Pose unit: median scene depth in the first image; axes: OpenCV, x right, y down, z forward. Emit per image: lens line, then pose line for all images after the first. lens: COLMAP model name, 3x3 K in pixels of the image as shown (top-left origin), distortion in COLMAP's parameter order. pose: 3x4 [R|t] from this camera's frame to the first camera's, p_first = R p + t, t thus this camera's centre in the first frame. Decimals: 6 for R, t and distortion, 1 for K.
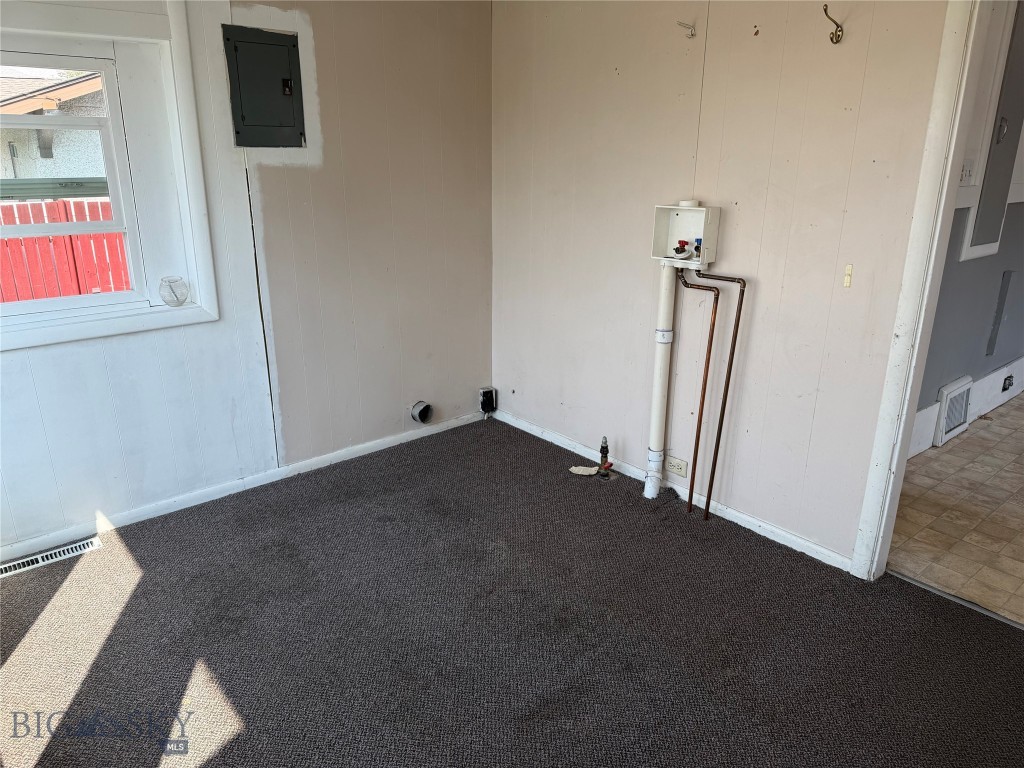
lens RADIAL K [[718.0, 0, 512.5], [0, 718.0, 387.8], [0, 0, 1]] dist [0.001314, -0.002342]
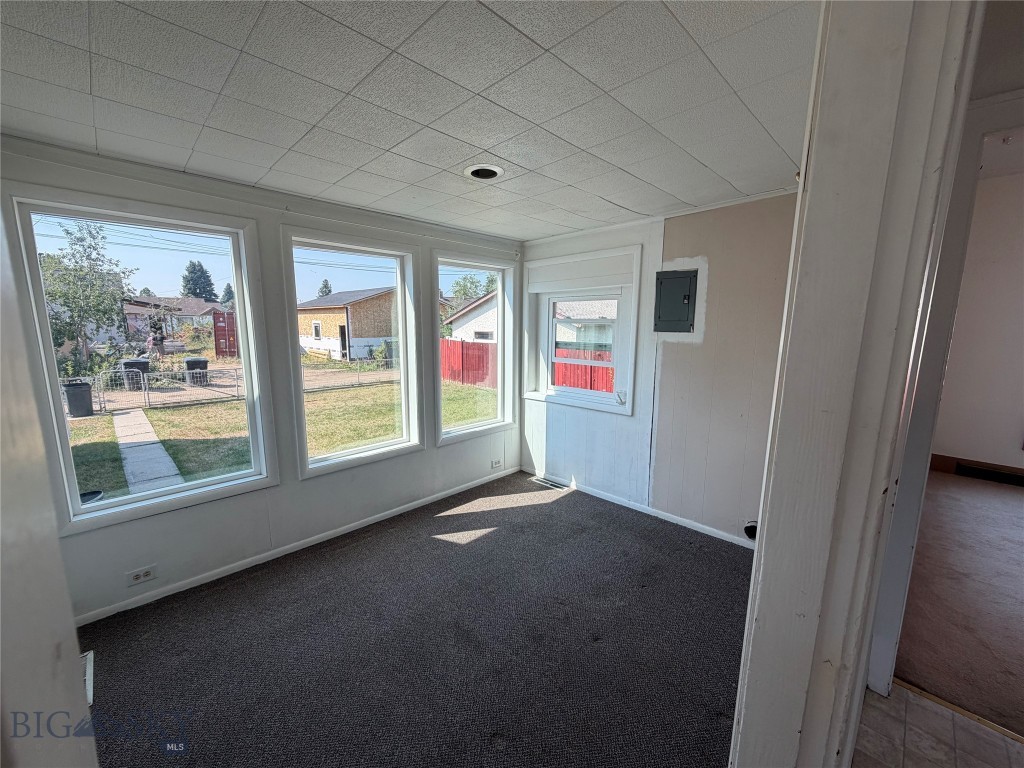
lens RADIAL K [[407.6, 0, 513.8], [0, 407.6, 386.6], [0, 0, 1]] dist [0.001741, 0.000568]
pose [[0.080566, 0.150171, -0.985372, 0.664906], [-0.308408, 0.943829, 0.118624, -0.207695], [0.947836, 0.294340, 0.122355, 0.546497]]
